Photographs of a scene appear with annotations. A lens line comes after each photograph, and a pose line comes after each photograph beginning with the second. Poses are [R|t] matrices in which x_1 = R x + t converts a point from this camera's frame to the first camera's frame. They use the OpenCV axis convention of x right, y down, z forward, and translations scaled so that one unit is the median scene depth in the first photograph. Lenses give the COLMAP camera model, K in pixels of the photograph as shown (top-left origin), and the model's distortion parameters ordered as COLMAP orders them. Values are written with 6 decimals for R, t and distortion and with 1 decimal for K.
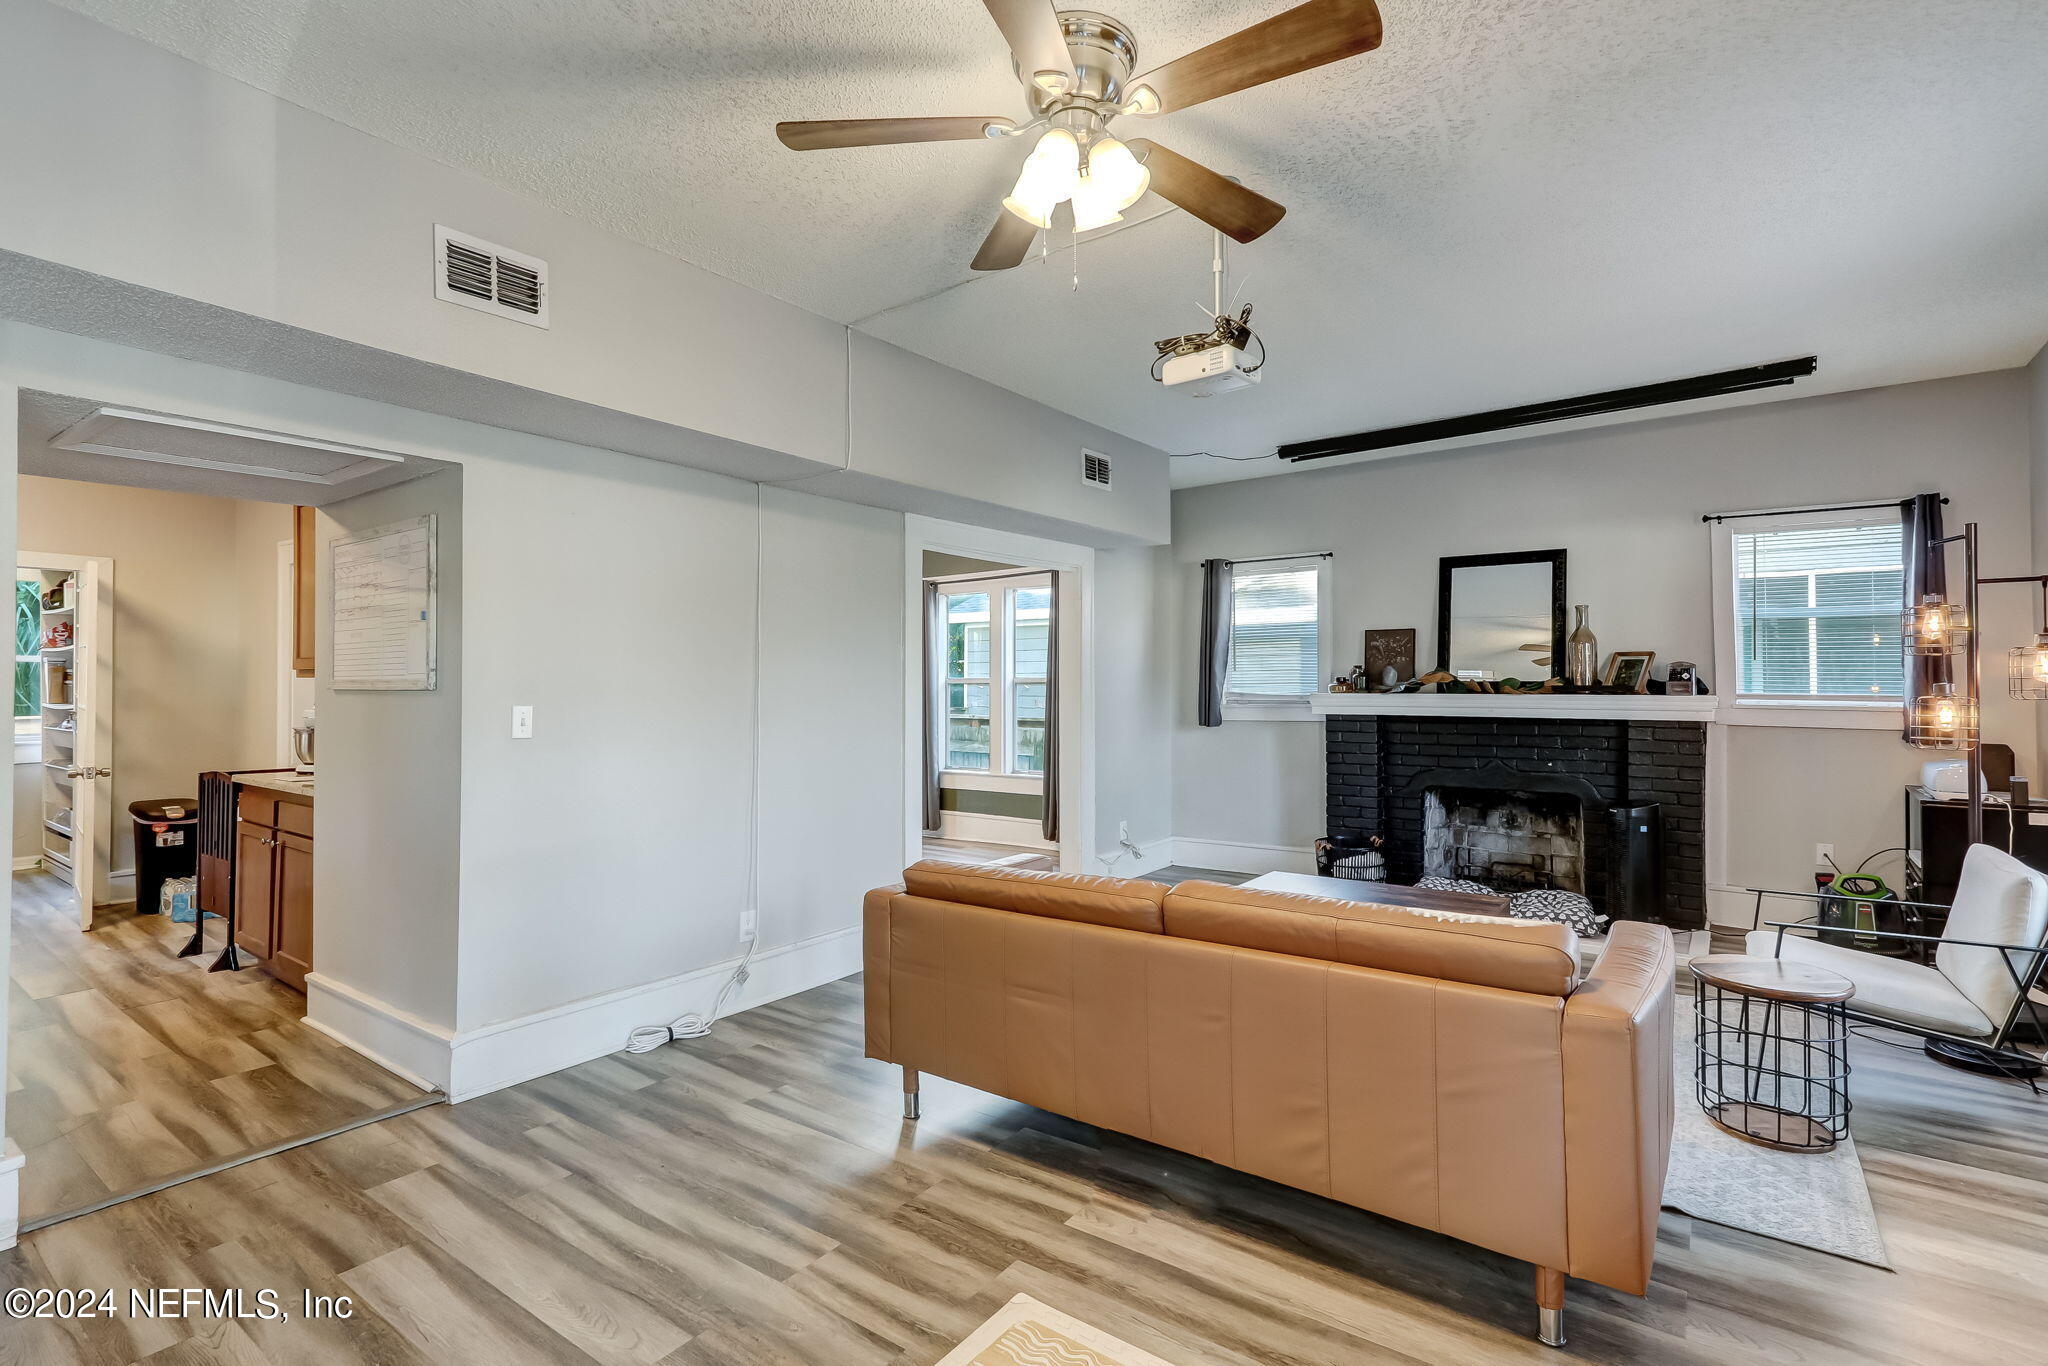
lens RADIAL K [[956.2, 0, 1024.0], [0, 956.2, 683.0], [0, 0, 1]] dist [-0.000609, -0.000120]
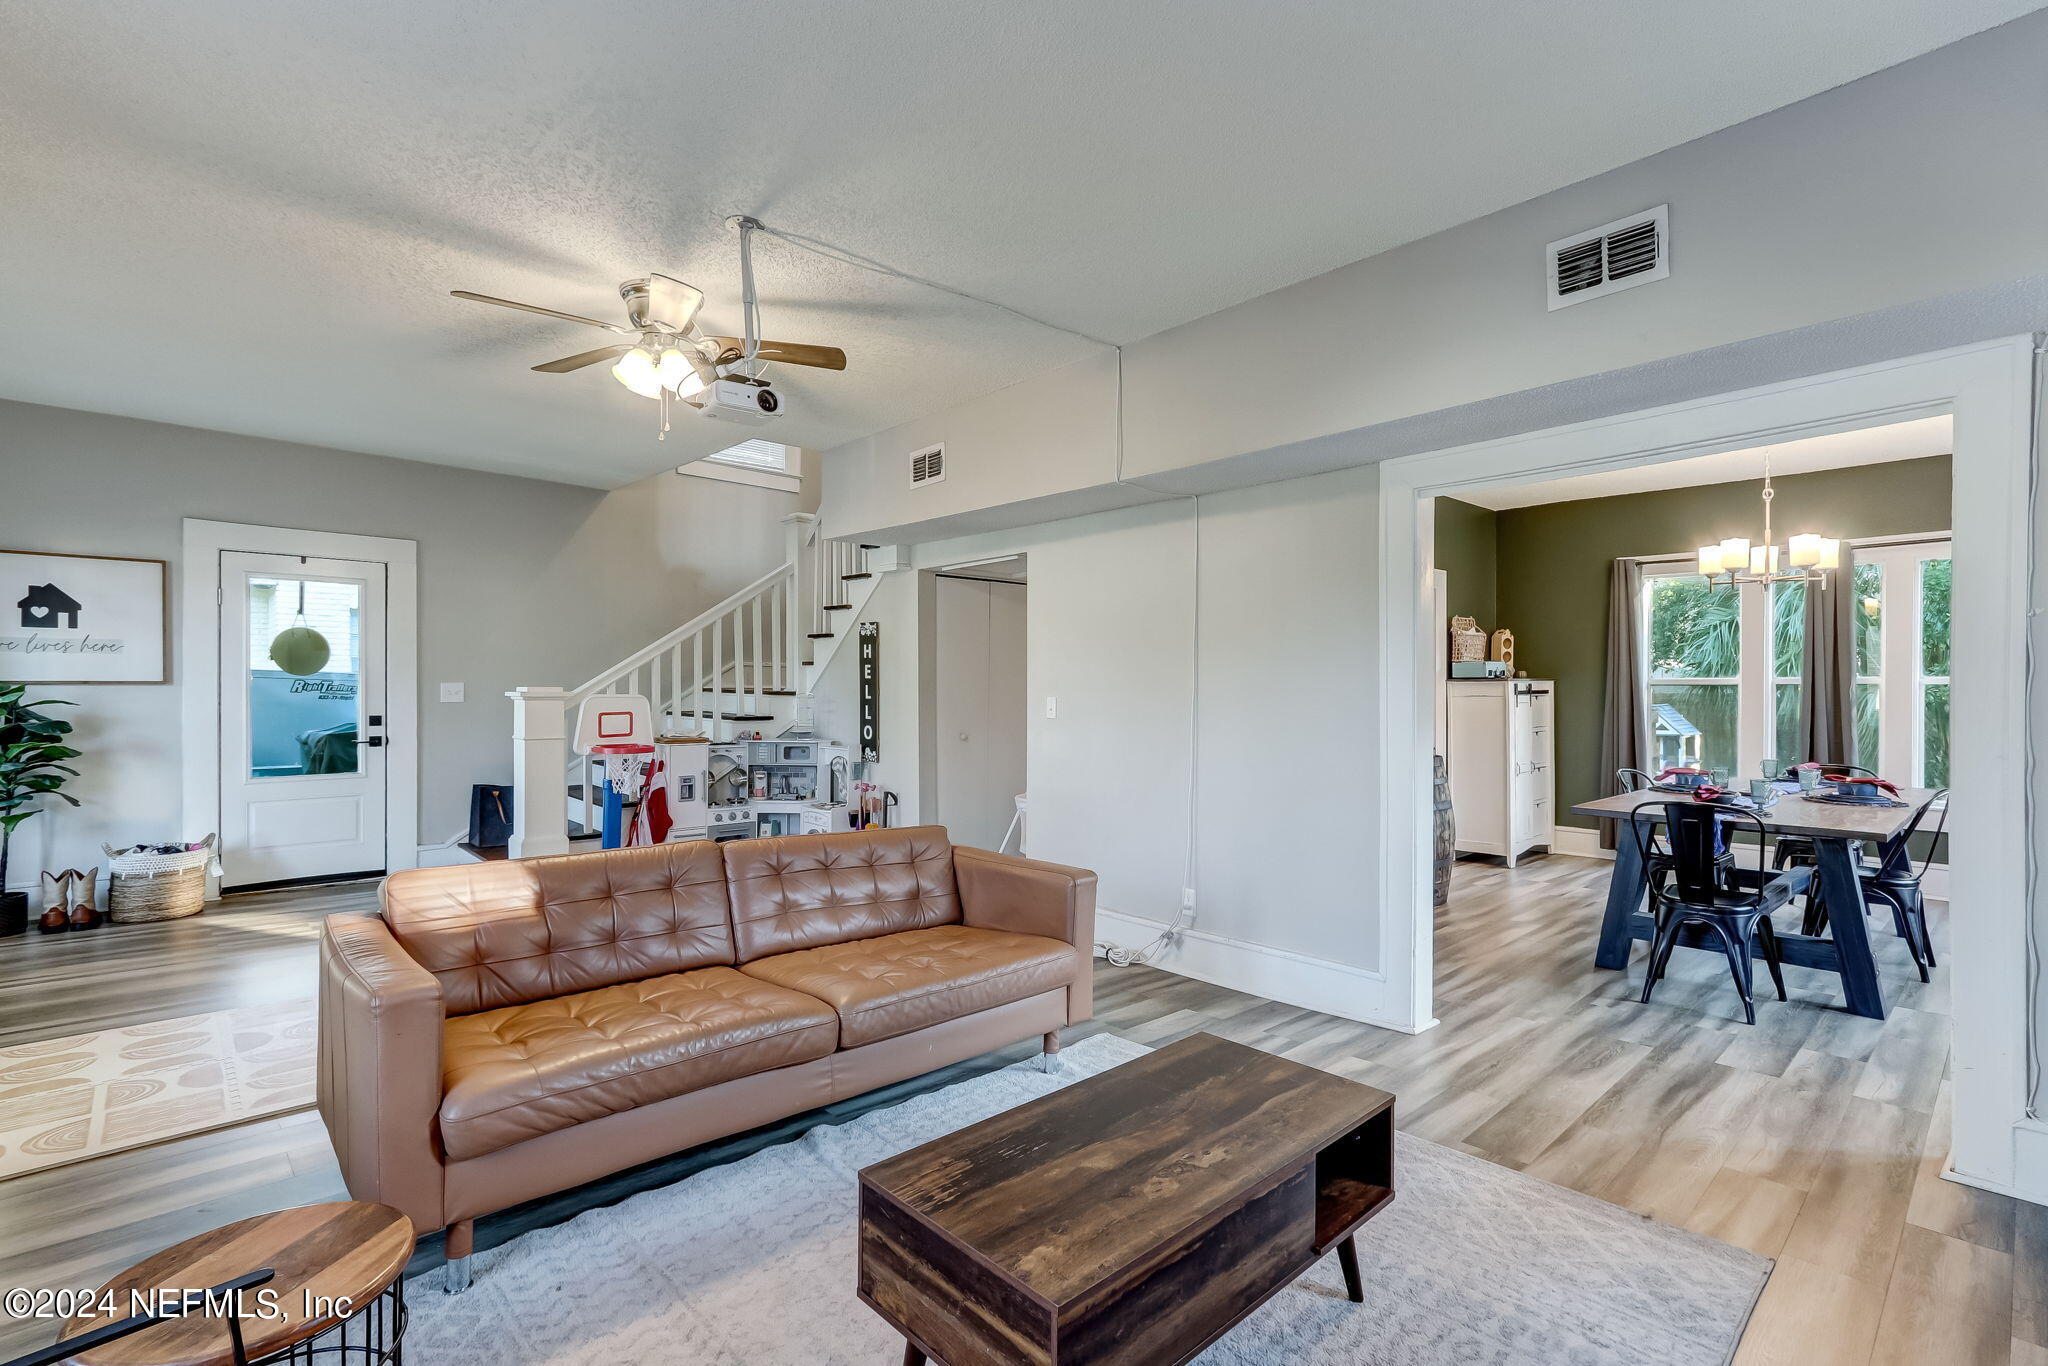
lens RADIAL K [[945.0, 0, 1026.1], [0, 945.0, 700.6], [0, 0, 1]] dist [-0.002537, -0.000172]
pose [[-0.176608, 0.013229, -0.984192, 0.625213], [0.004871, 0.999909, 0.012566, 0.005566], [0.984269, -0.002574, -0.176656, 0.772970]]
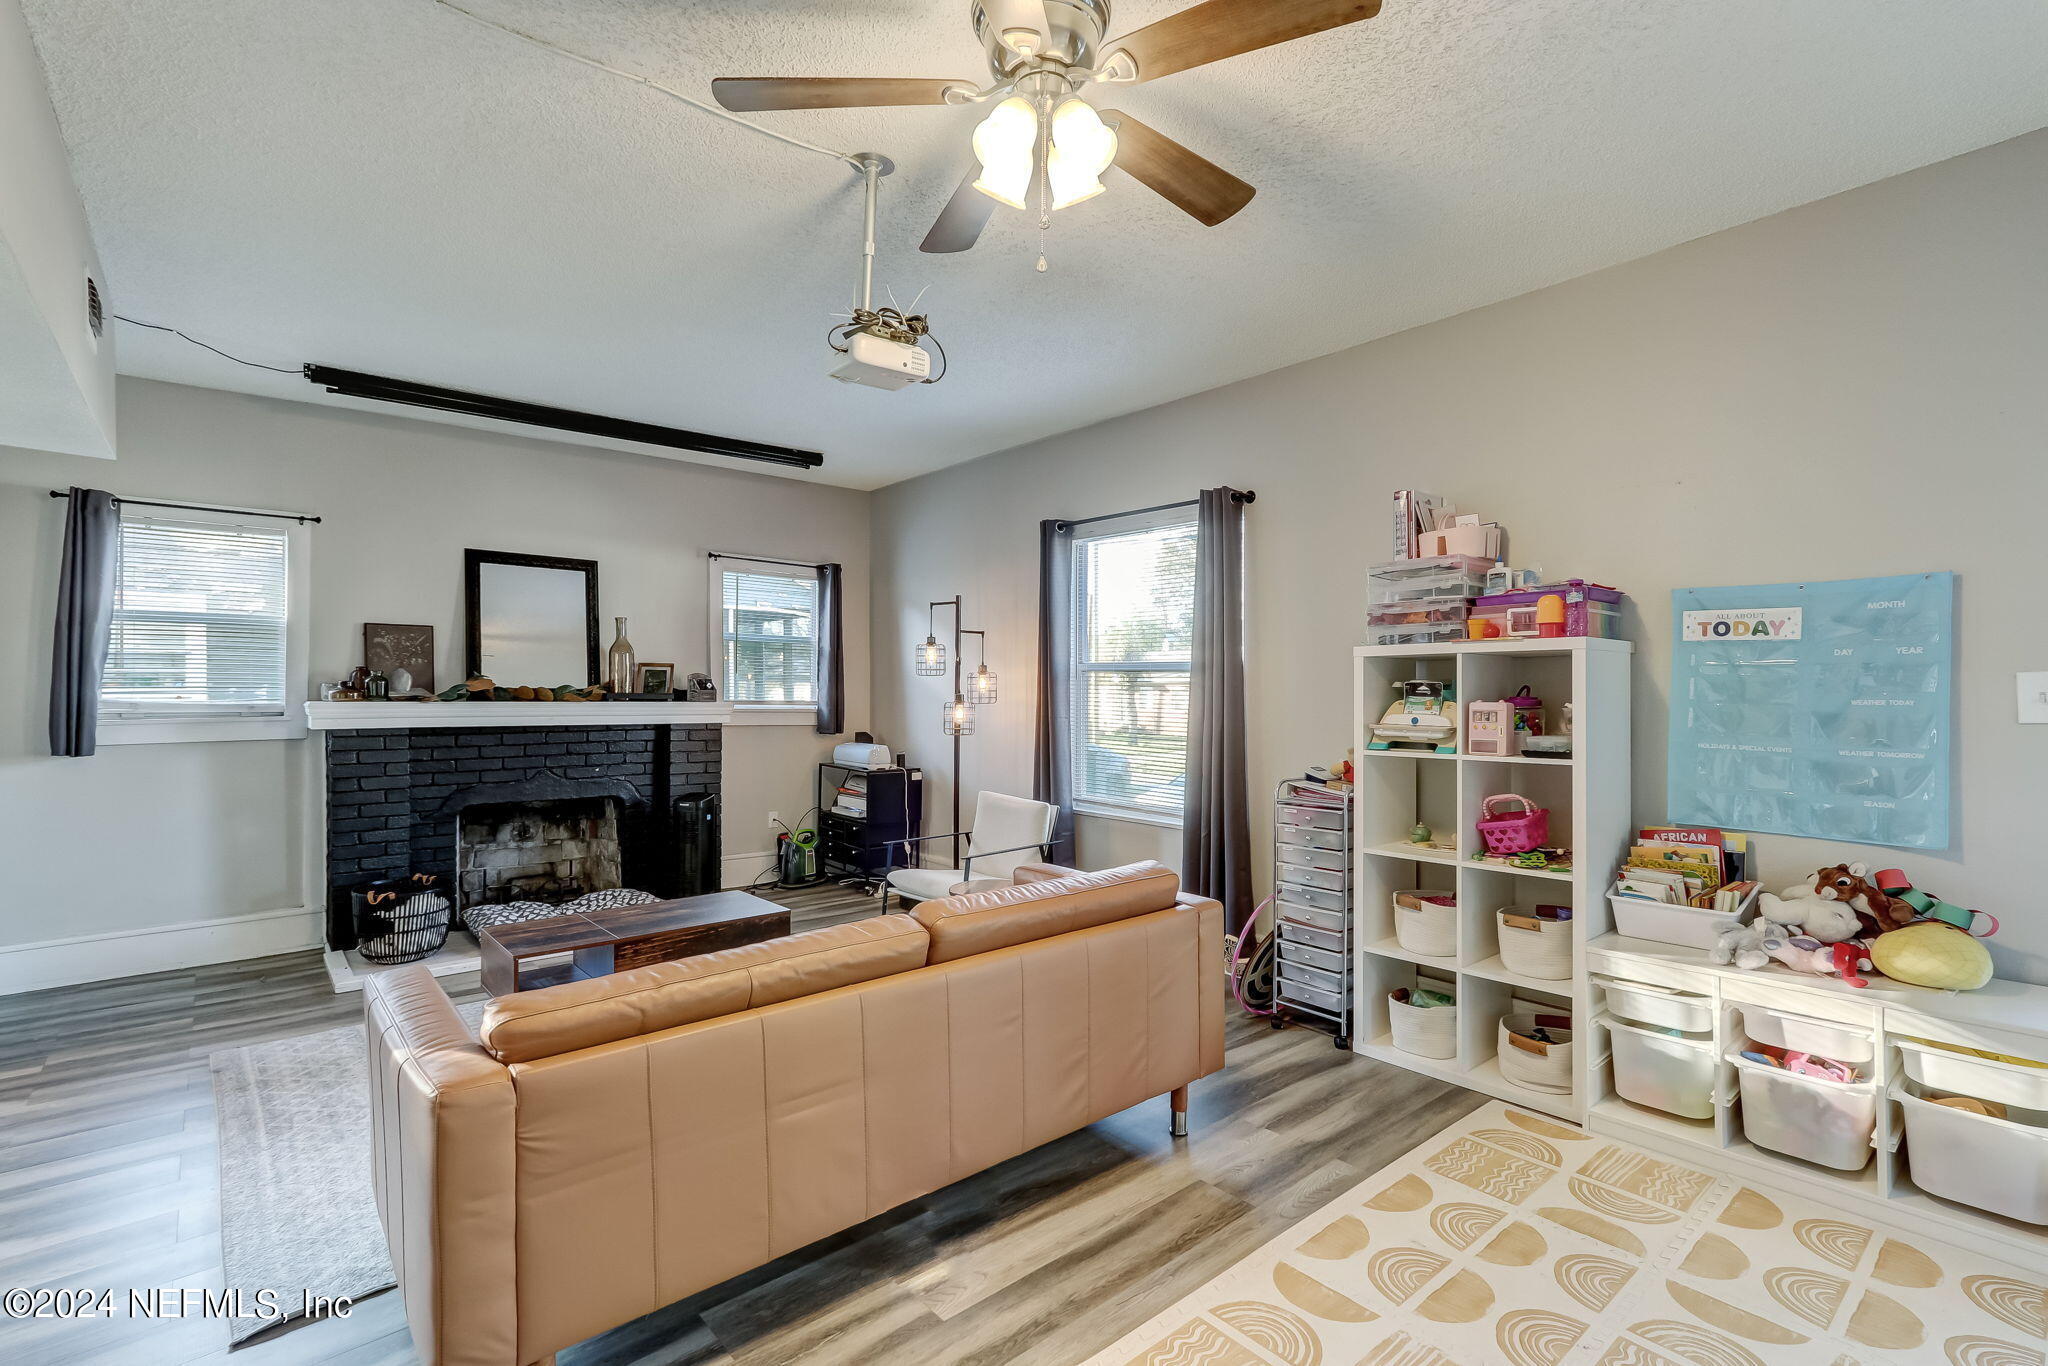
lens RADIAL K [[945.0, 0, 1026.1], [0, 945.0, 700.6], [0, 0, 1]] dist [-0.002537, -0.000172]
pose [[0.216607, -0.006249, 0.976239, -0.340061], [-0.009100, 0.999923, 0.008419, -0.001961], [-0.976217, -0.010707, 0.216533, 0.328612]]
